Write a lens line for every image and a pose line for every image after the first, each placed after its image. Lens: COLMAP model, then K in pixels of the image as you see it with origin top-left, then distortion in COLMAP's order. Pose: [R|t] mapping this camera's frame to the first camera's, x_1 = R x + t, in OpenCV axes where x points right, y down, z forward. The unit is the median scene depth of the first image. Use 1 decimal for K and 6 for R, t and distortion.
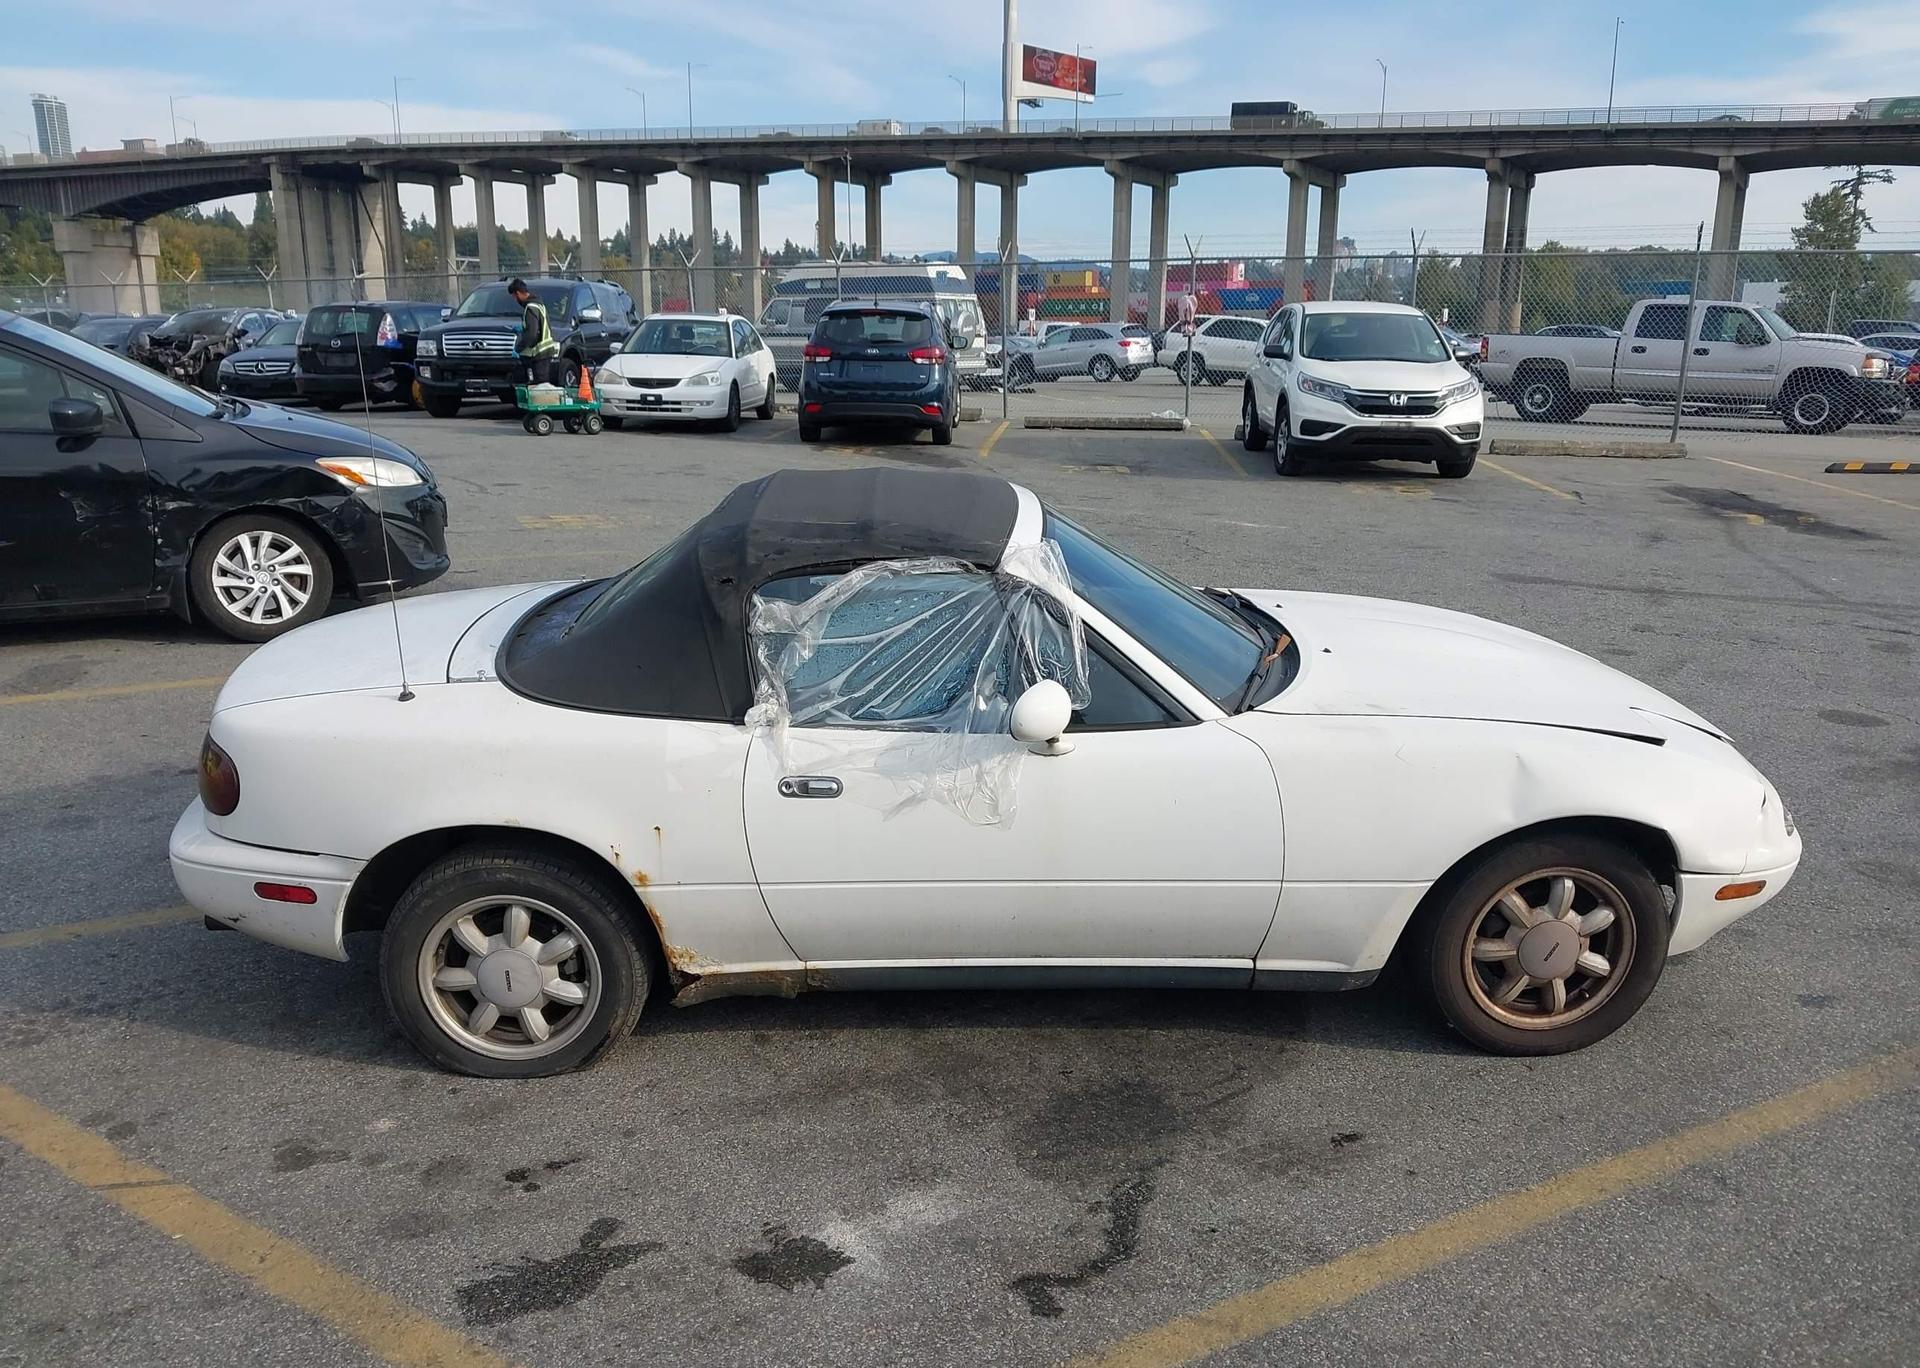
lens RADIAL K [[1522.9, 0, 956.1], [0, 1522.9, 688.1], [0, 0, 1]] dist [0.008318, -0.009737]
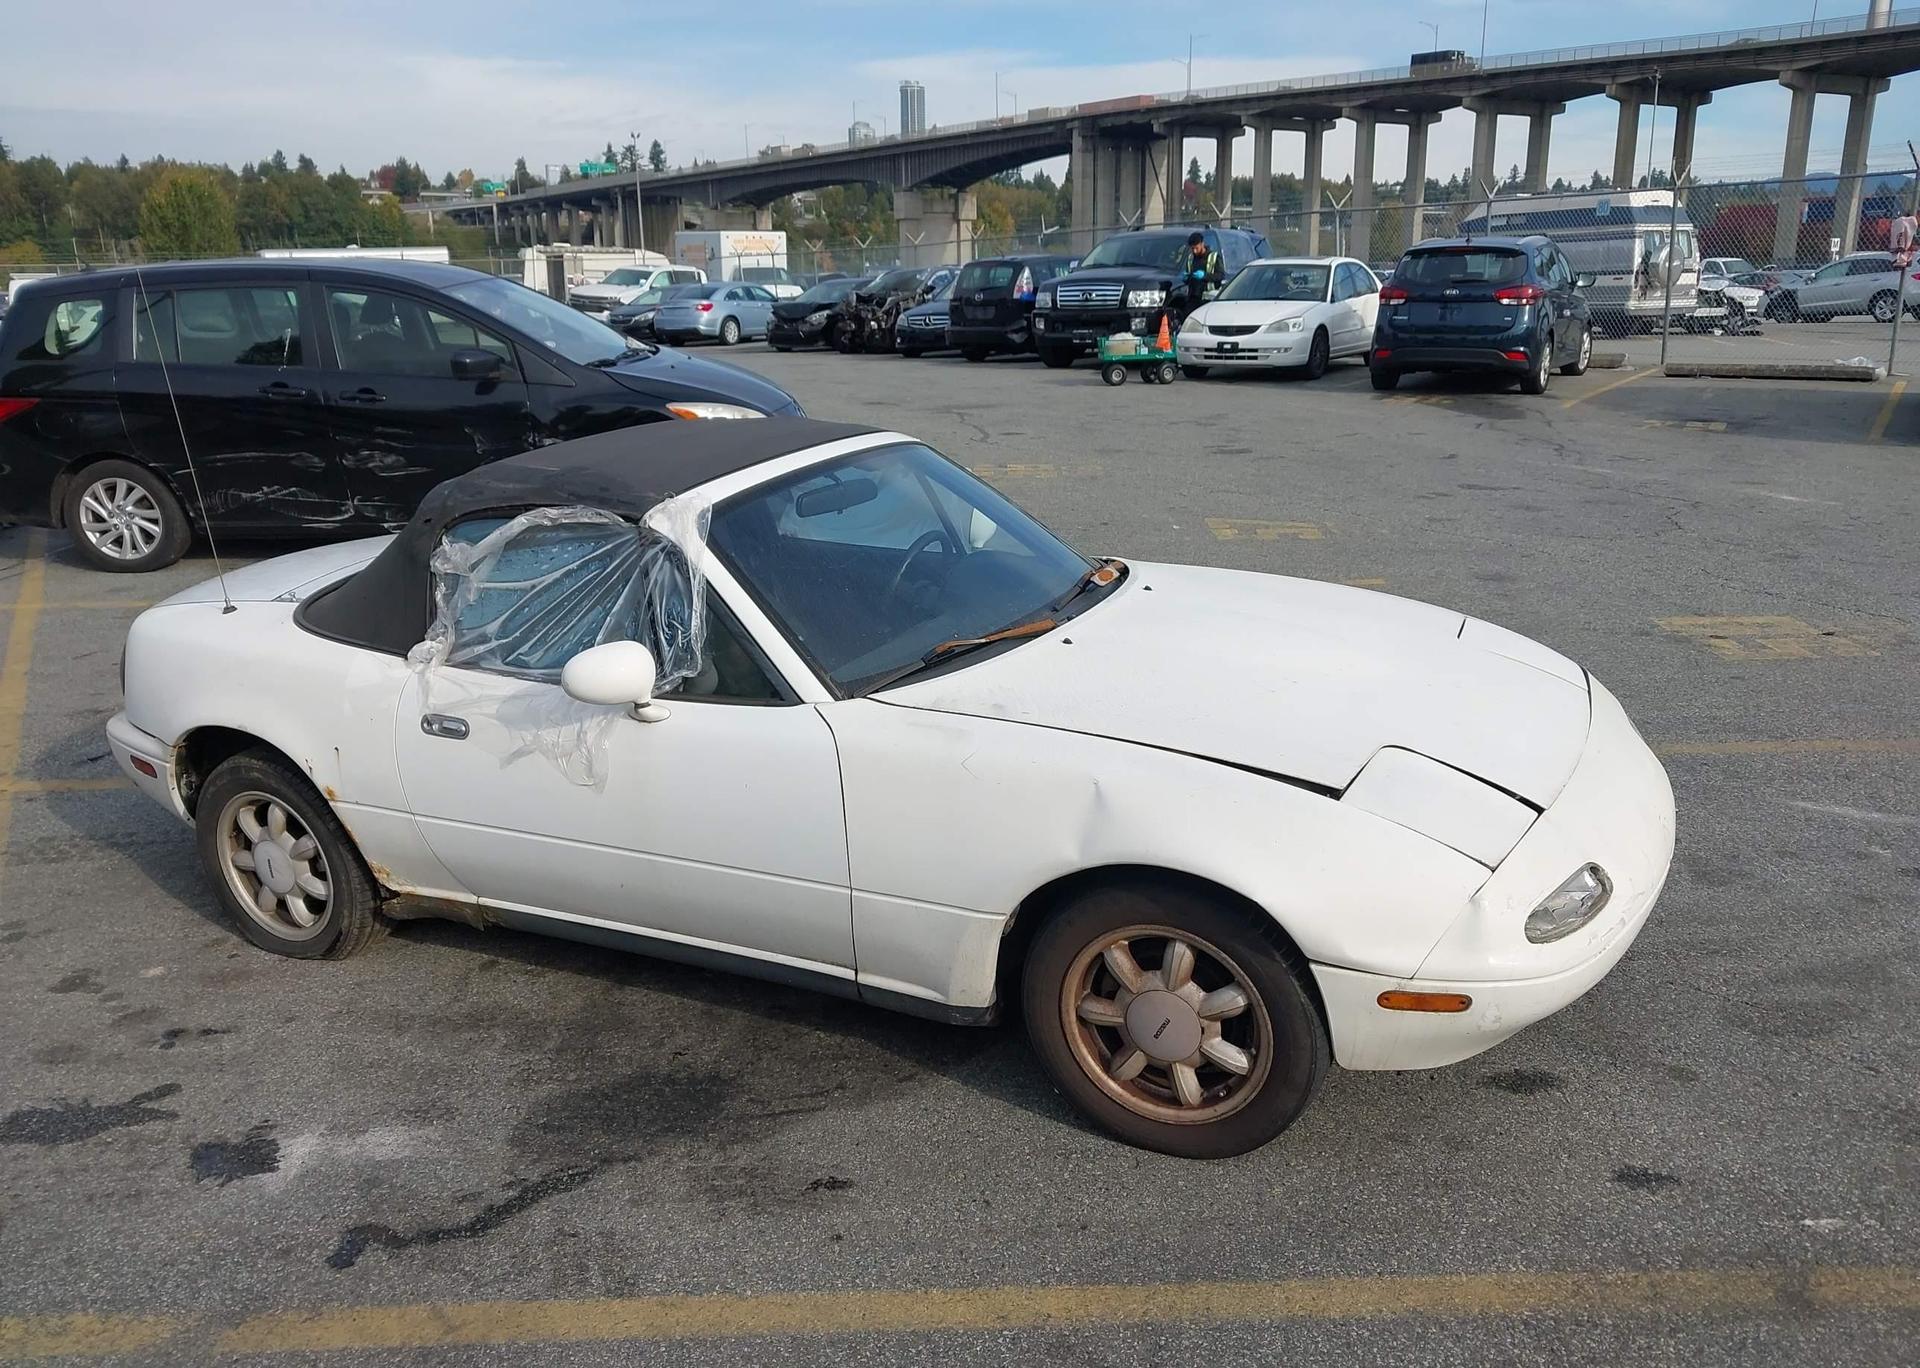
lens RADIAL K [[1522.9, 0, 955.6], [0, 1522.9, 694.4], [0, 0, 1]] dist [0.008318, -0.009737]
pose [[0.883172, 0.099992, -0.458268, 0.527559], [-0.083248, 0.994917, 0.056651, -0.033526], [0.461603, -0.011883, 0.887007, 0.189682]]
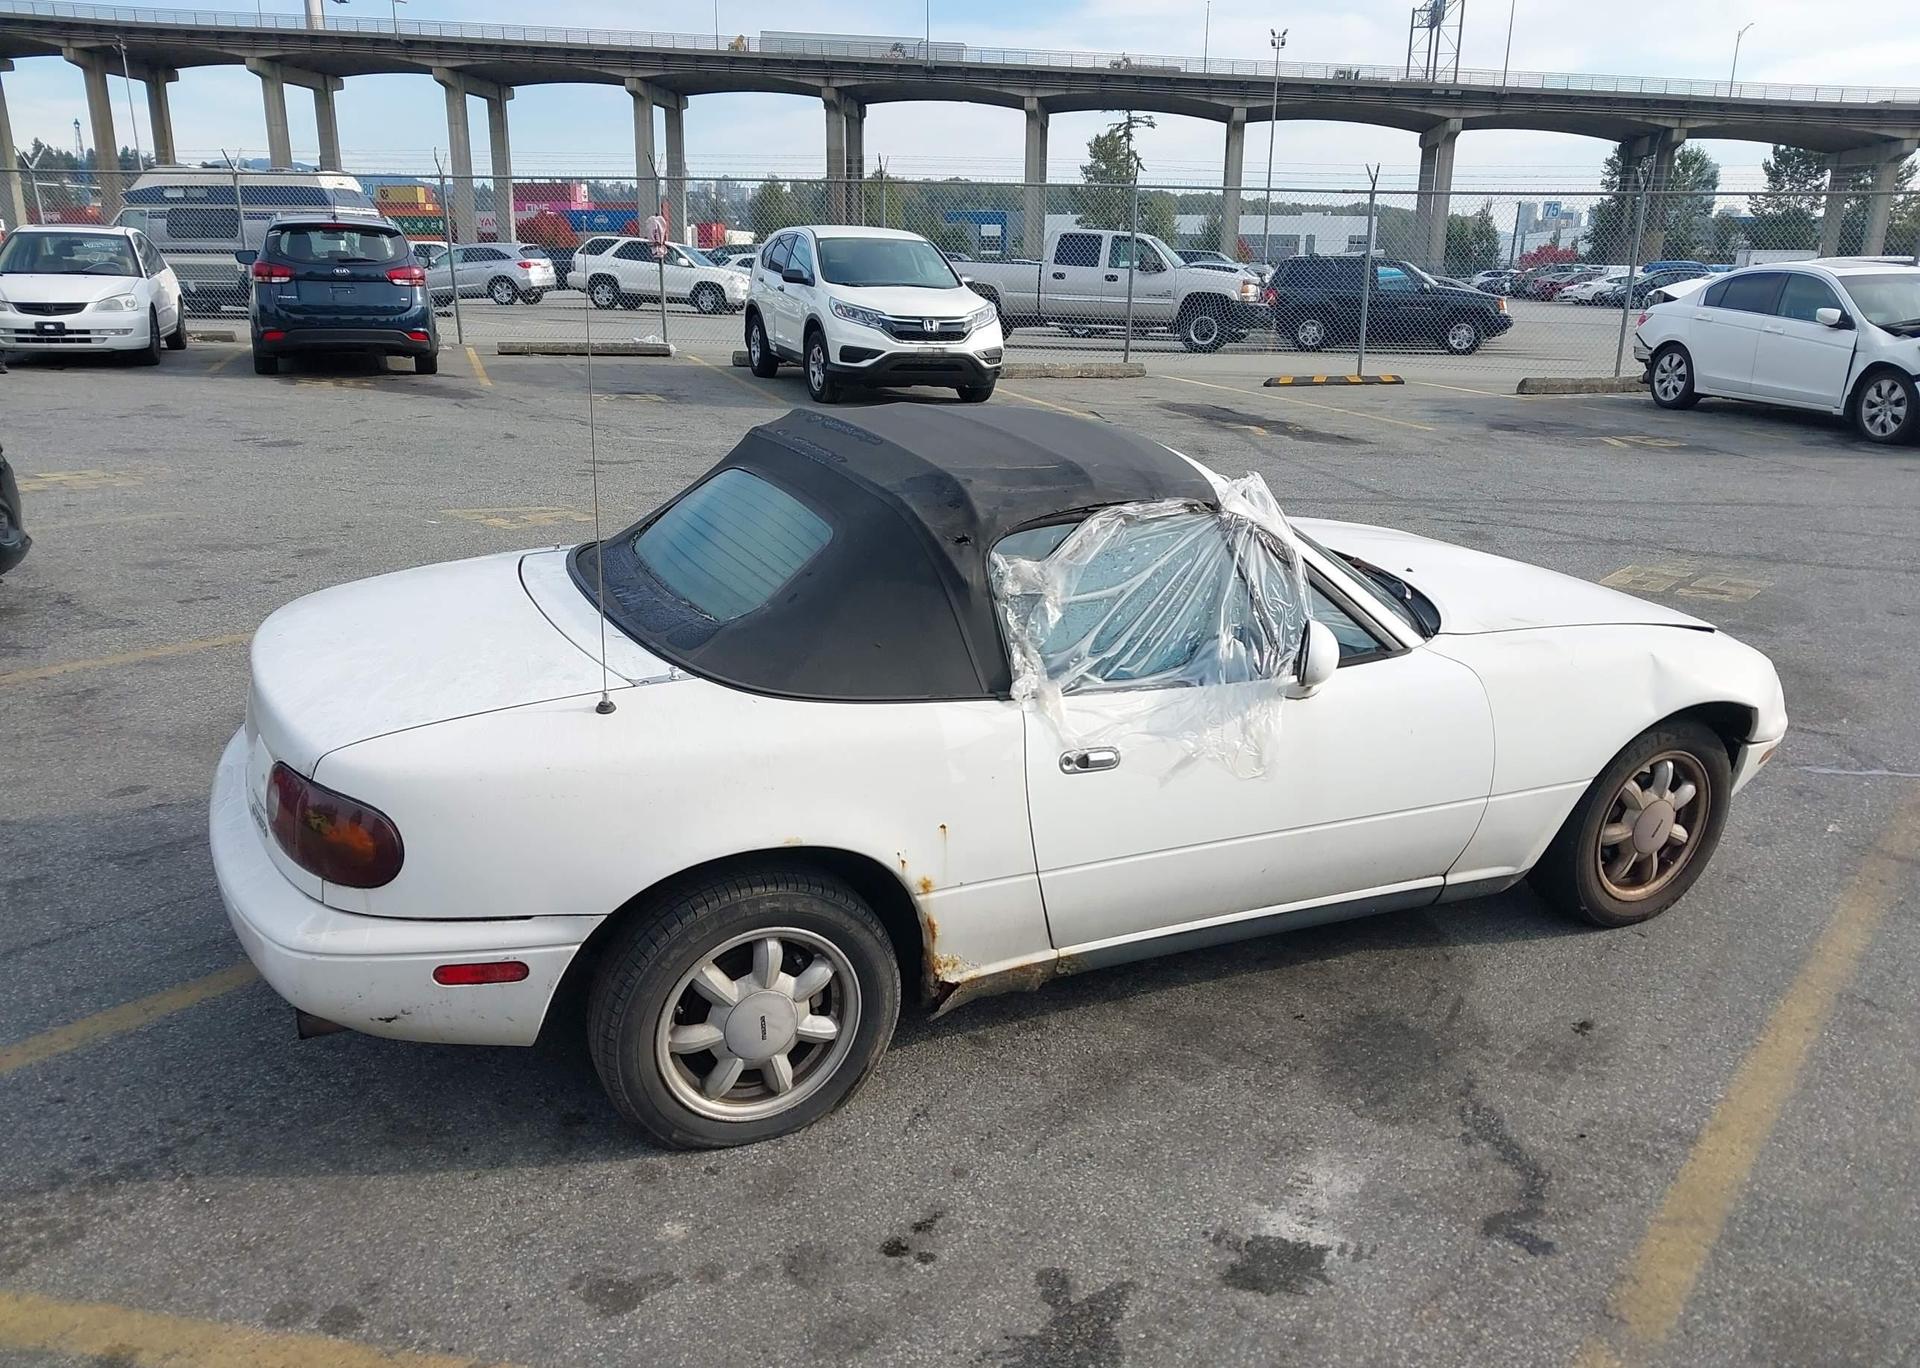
lens RADIAL K [[1522.9, 0, 955.2], [0, 1522.9, 684.6], [0, 0, 1]] dist [0.008318, -0.009737]
pose [[0.915713, -0.098326, 0.389618, -0.406332], [0.080548, 0.994836, 0.061751, -0.033185], [-0.393678, -0.025163, 0.918904, 0.151336]]
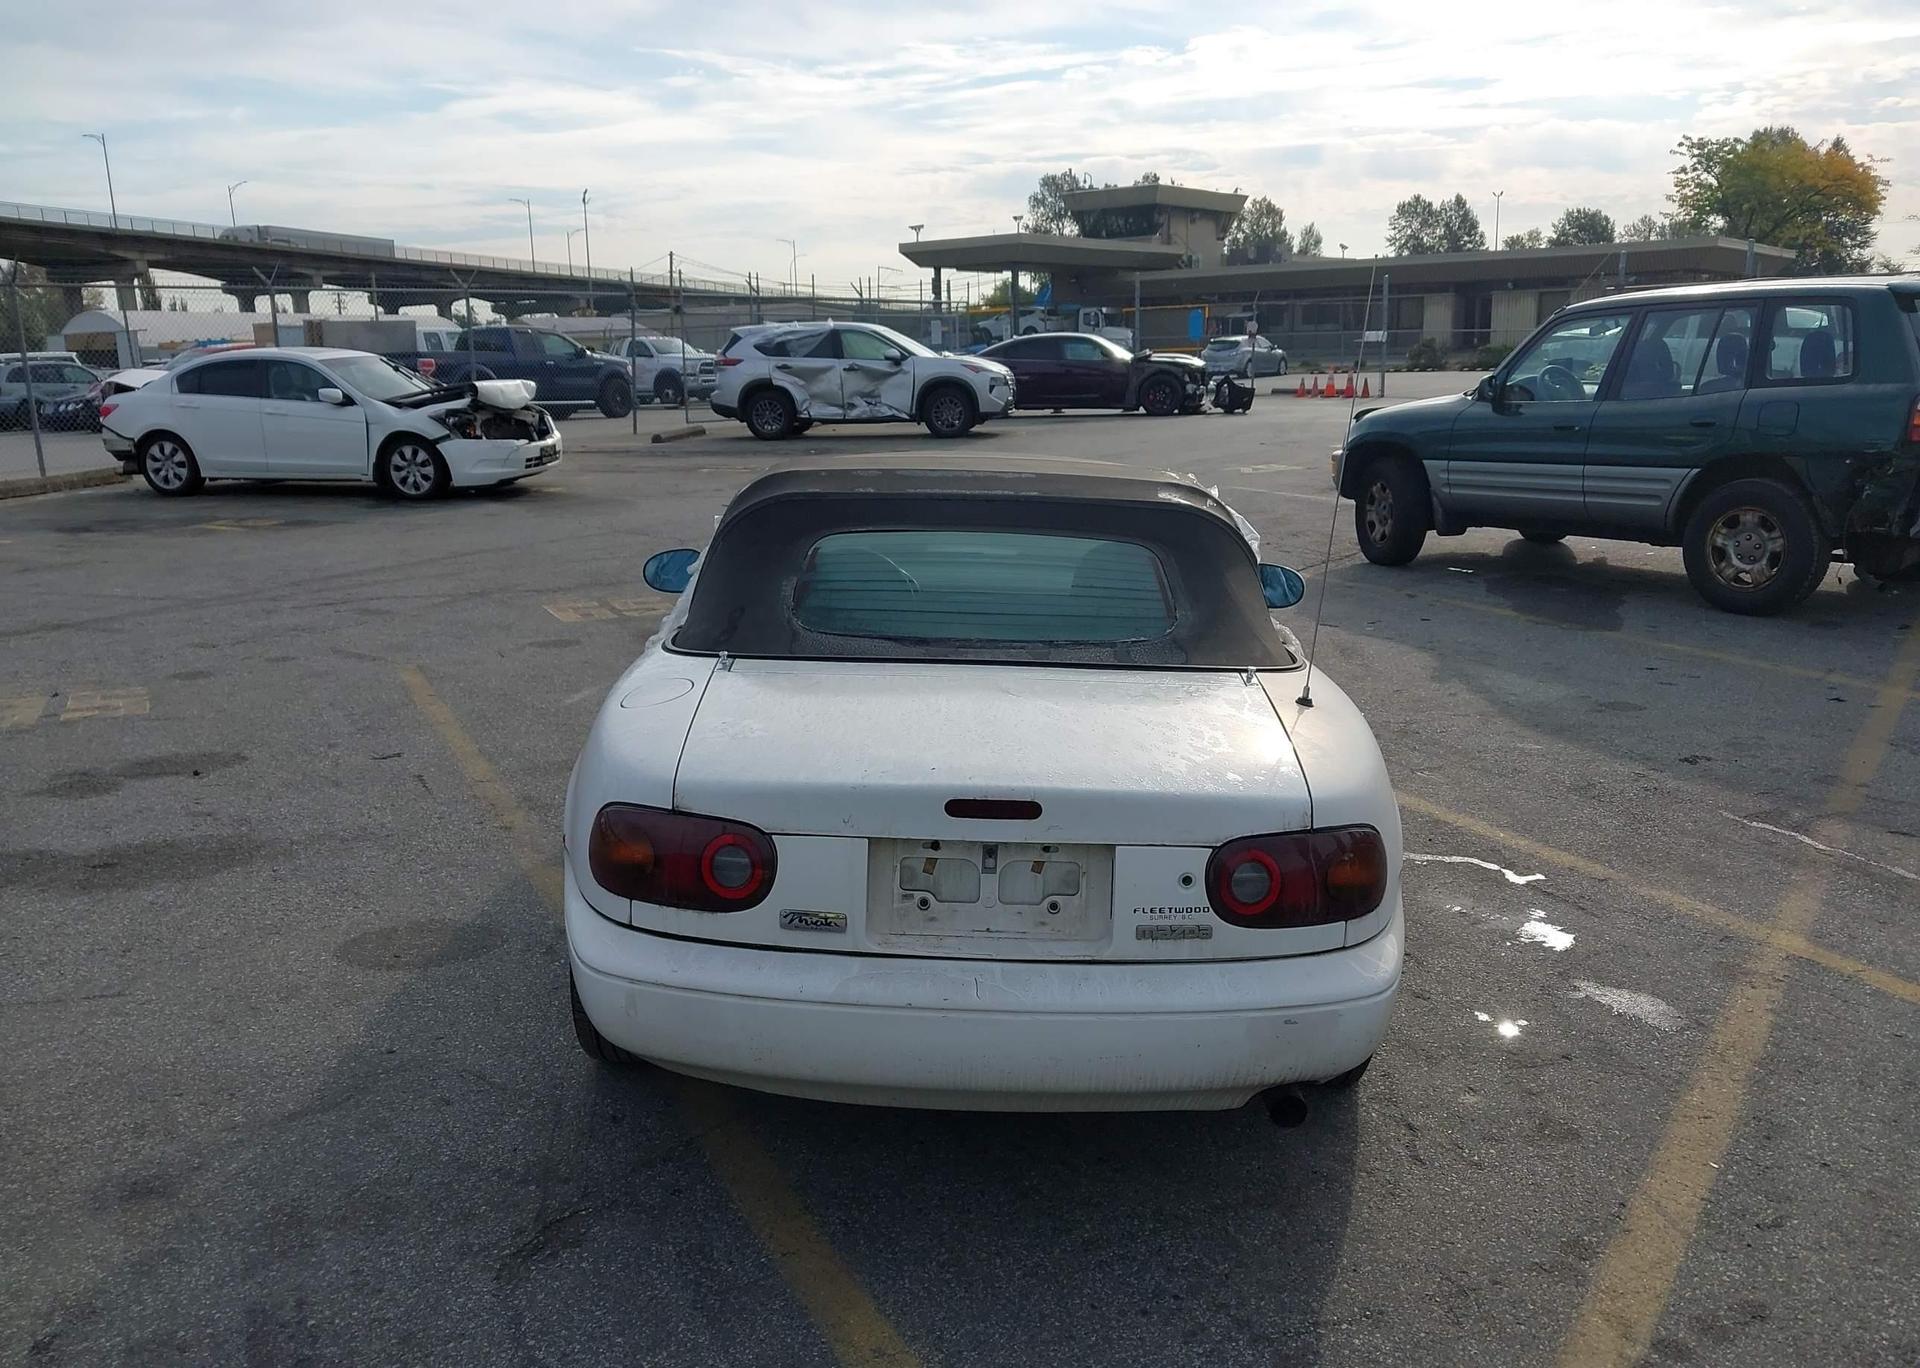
lens RADIAL K [[1522.9, 0, 953.3], [0, 1522.9, 690.5], [0, 0, 1]] dist [0.008318, -0.009737]
pose [[0.025443, -0.218836, 0.975430, -0.982751], [0.247359, 0.946782, 0.205957, -0.185804], [-0.968590, 0.236041, 0.078220, 0.908759]]
